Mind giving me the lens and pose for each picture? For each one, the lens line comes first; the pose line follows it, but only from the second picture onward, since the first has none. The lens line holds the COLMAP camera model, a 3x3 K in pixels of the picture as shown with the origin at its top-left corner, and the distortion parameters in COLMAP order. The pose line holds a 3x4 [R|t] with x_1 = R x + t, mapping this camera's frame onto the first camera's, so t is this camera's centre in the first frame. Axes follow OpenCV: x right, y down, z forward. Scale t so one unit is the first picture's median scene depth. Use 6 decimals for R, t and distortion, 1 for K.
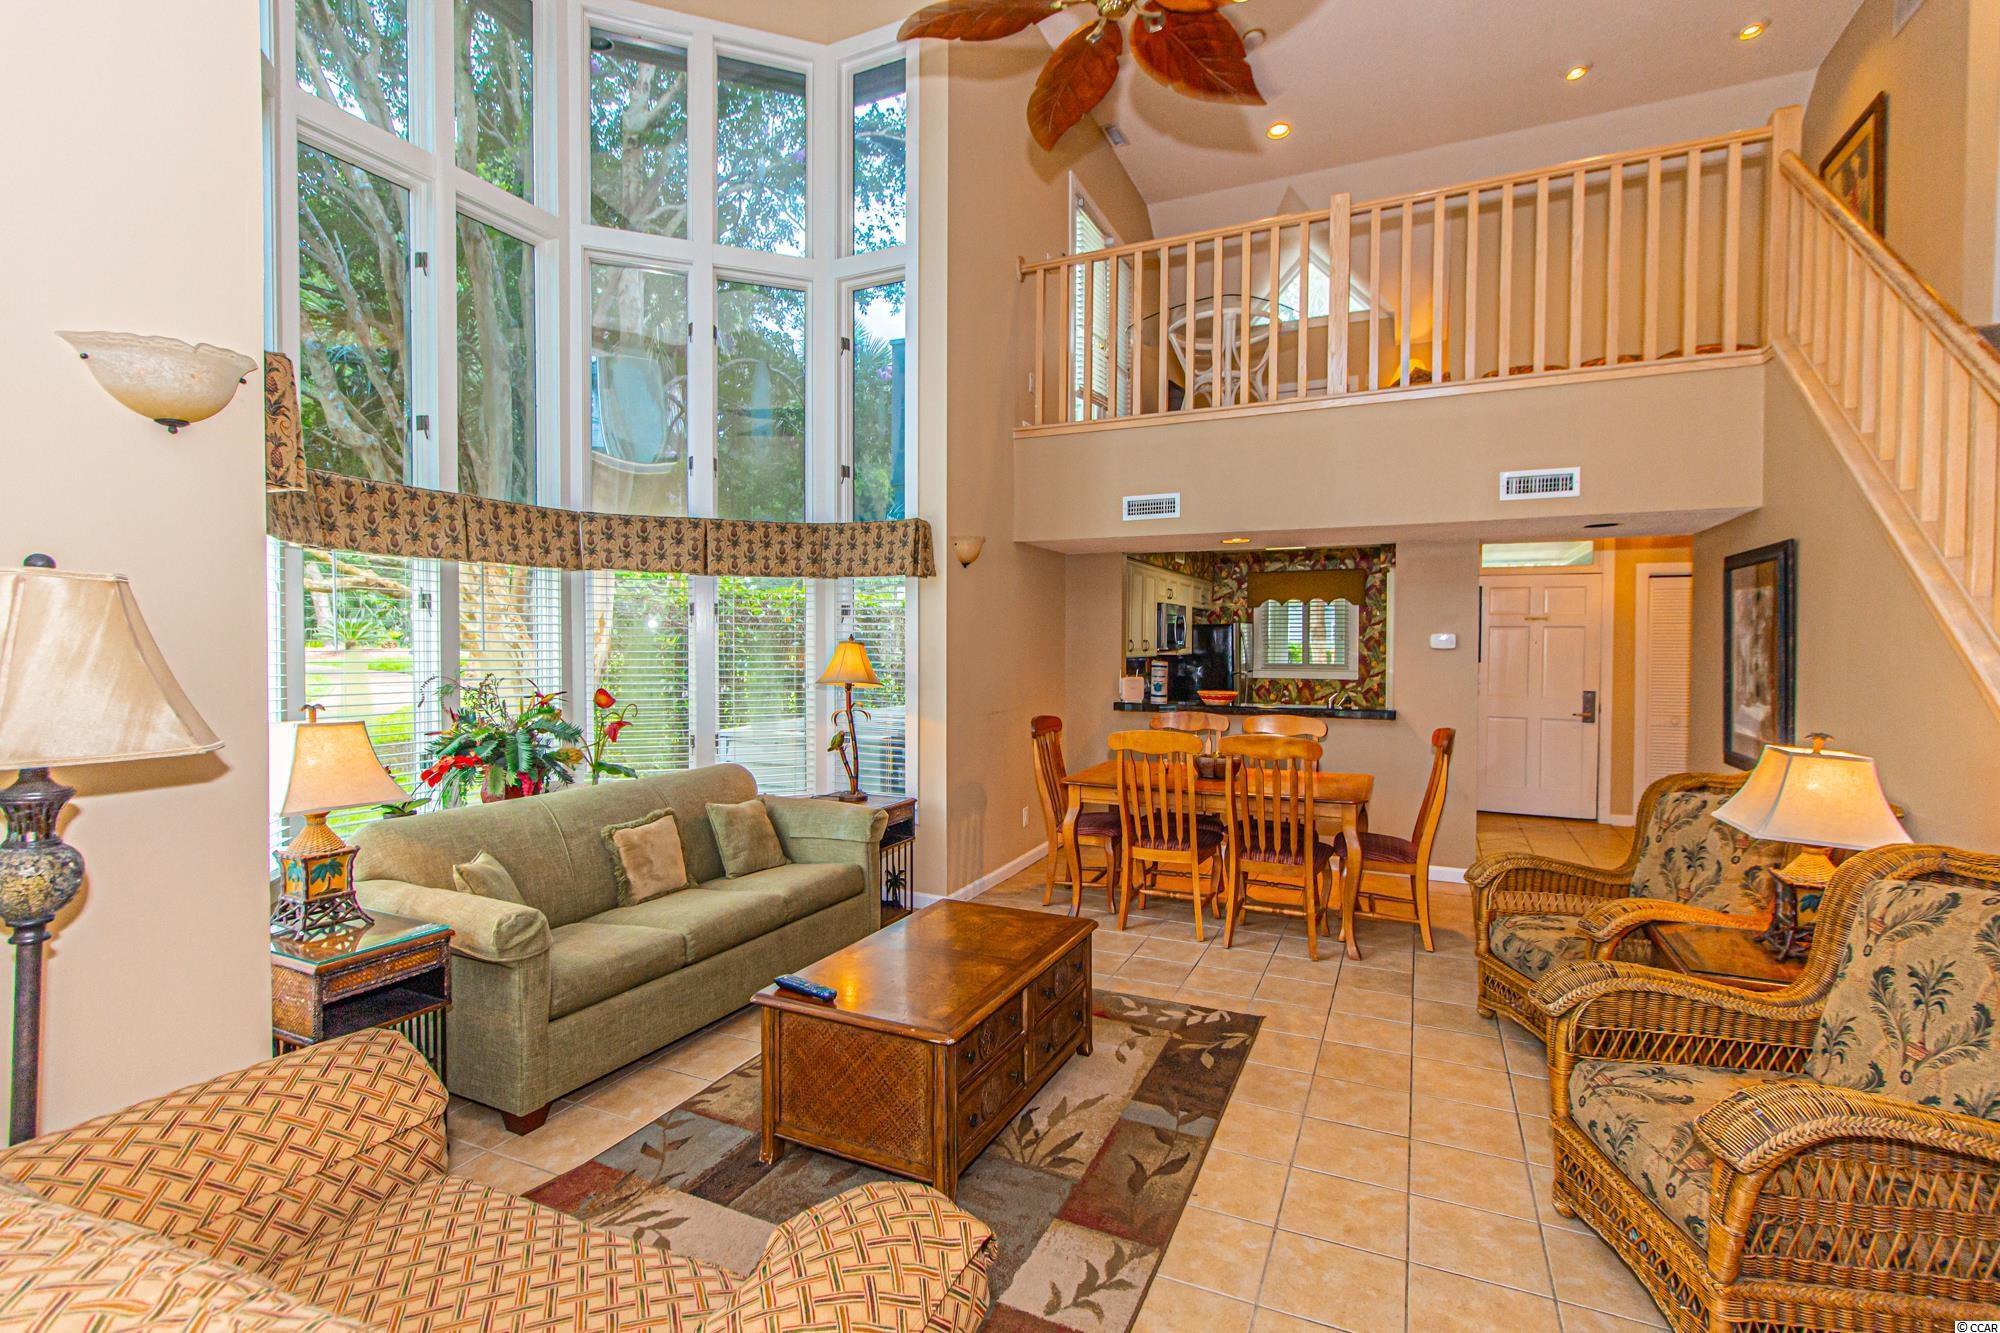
lens RADIAL K [[918.7, 0, 991.8], [0, 918.7, 659.2], [0, 0, 1]] dist [0.004666, 0.000967]
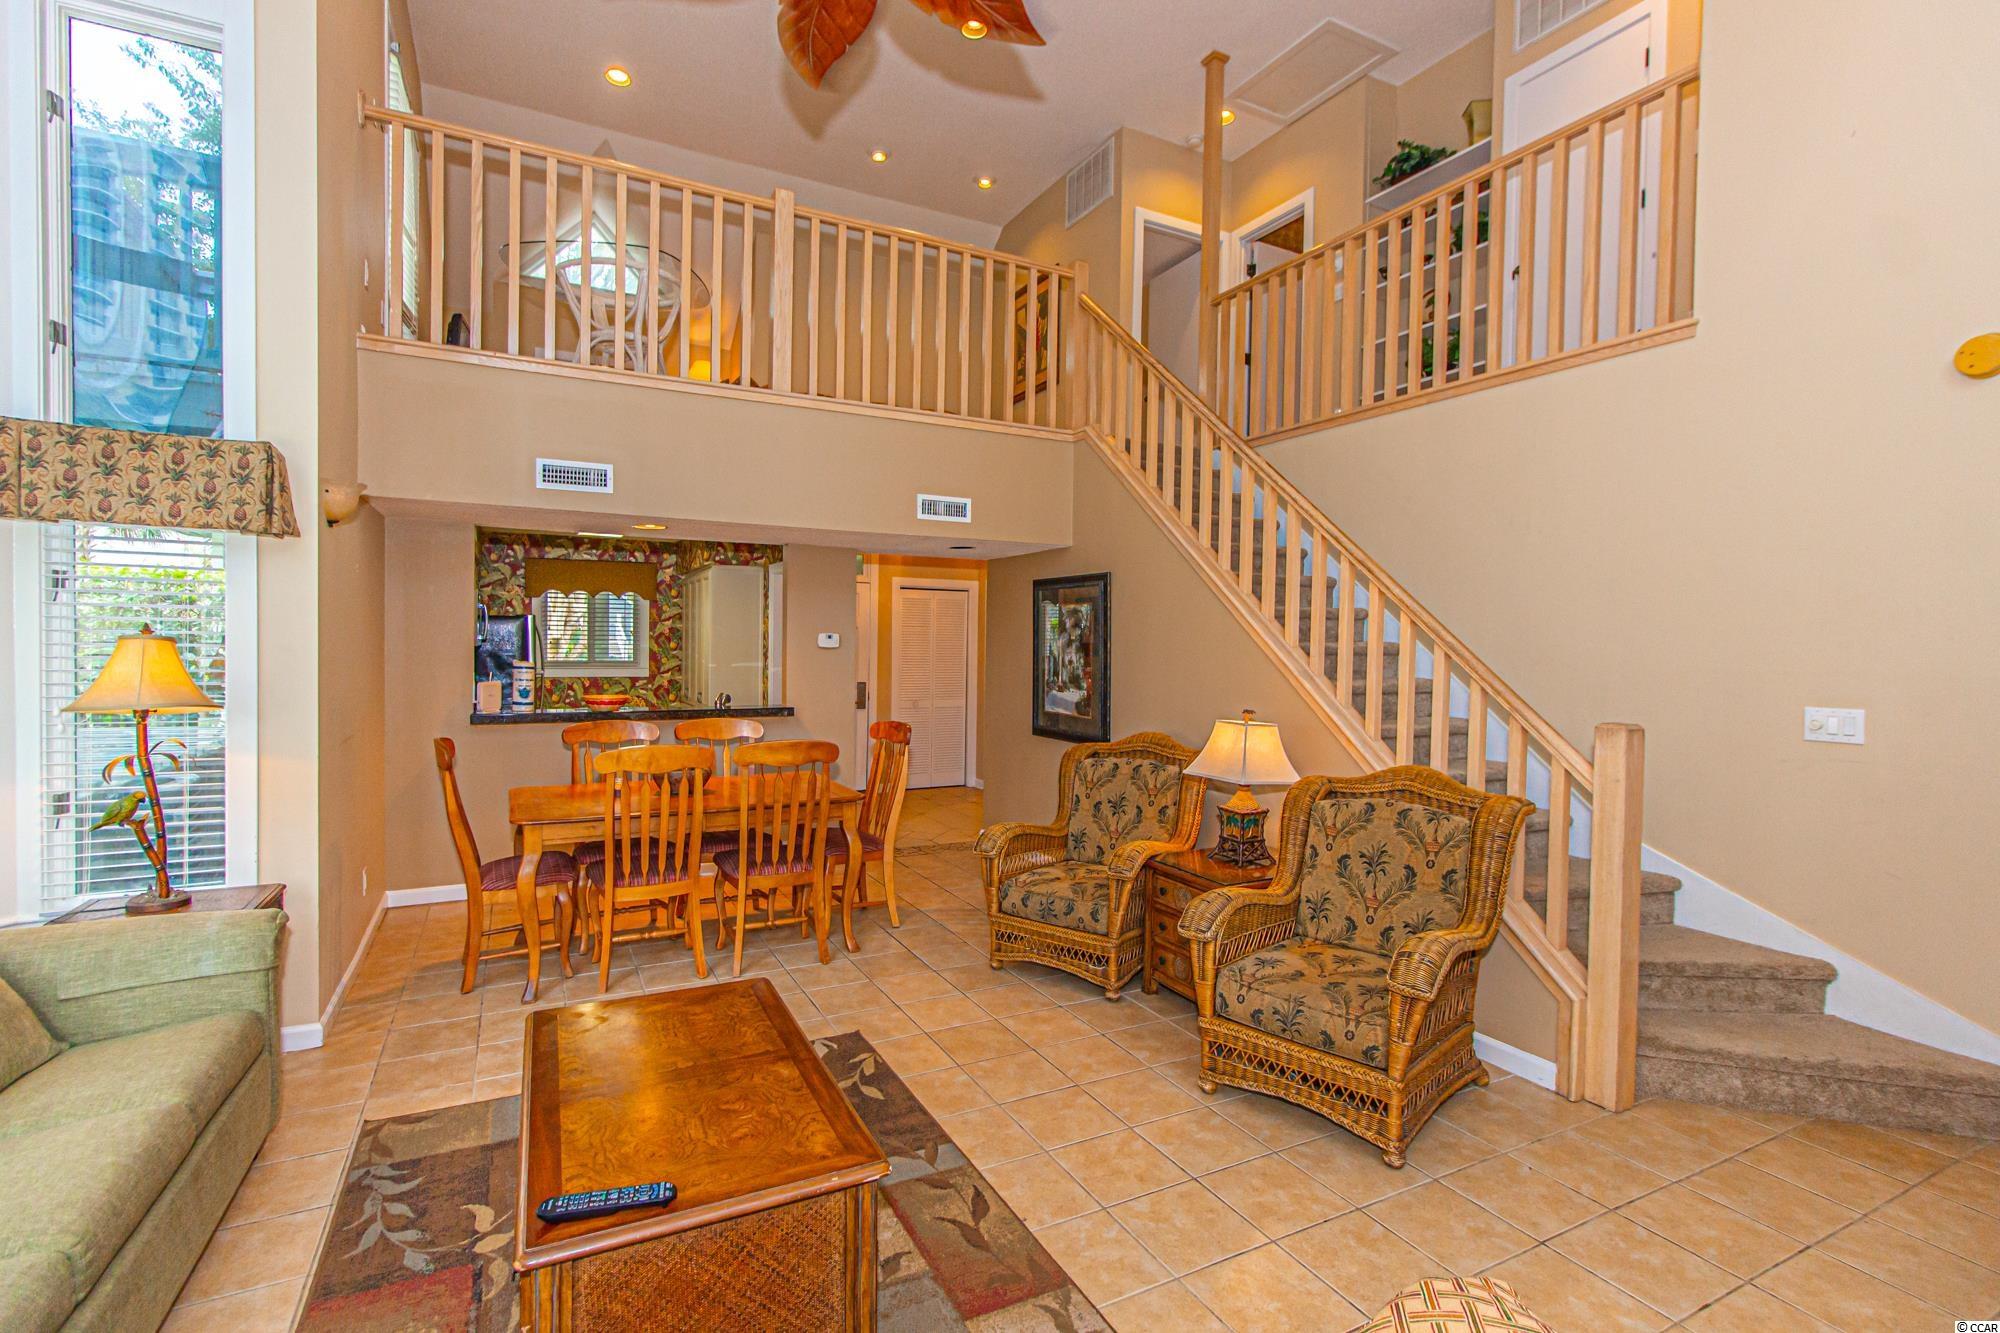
lens RADIAL K [[923.0, 0, 988.2], [0, 923.0, 660.0], [0, 0, 1]] dist [0.003699, 0.000729]
pose [[0.616419, -0.009948, 0.787356, -0.289128], [0.002759, 0.999941, 0.010474, -0.008965], [-0.787414, -0.004284, 0.616410, 0.222197]]
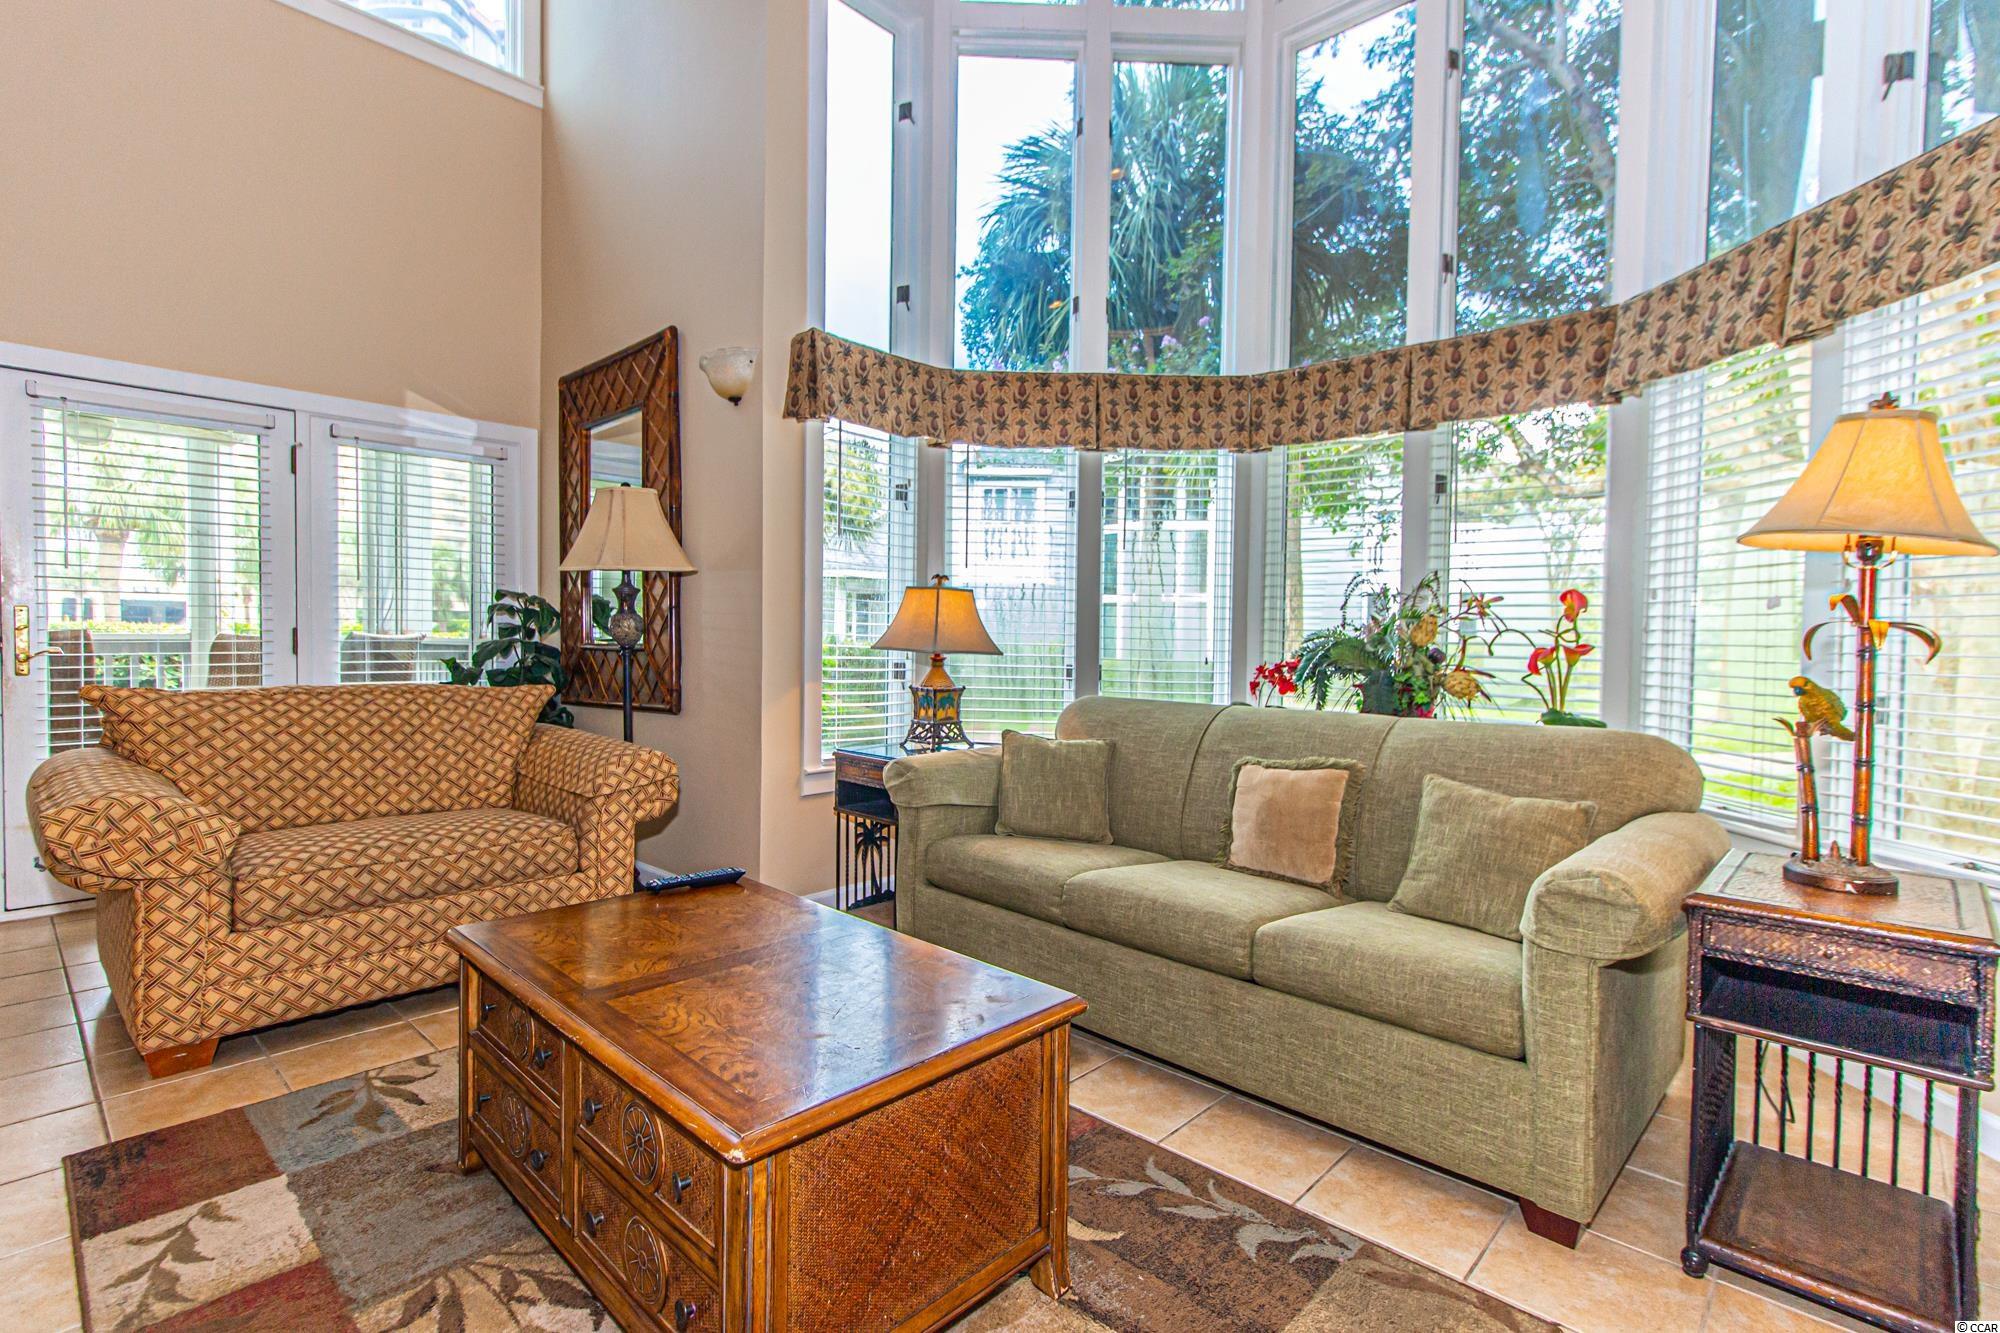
lens RADIAL K [[948.2, 0, 994.2], [0, 948.2, 633.8], [0, 0, 1]] dist [0.079701, -0.039734]
pose [[-0.317300, -0.010761, -0.948264, 0.290240], [-0.029087, 0.999576, -0.001610, 0.070501], [0.947879, 0.027071, -0.317479, 0.818715]]
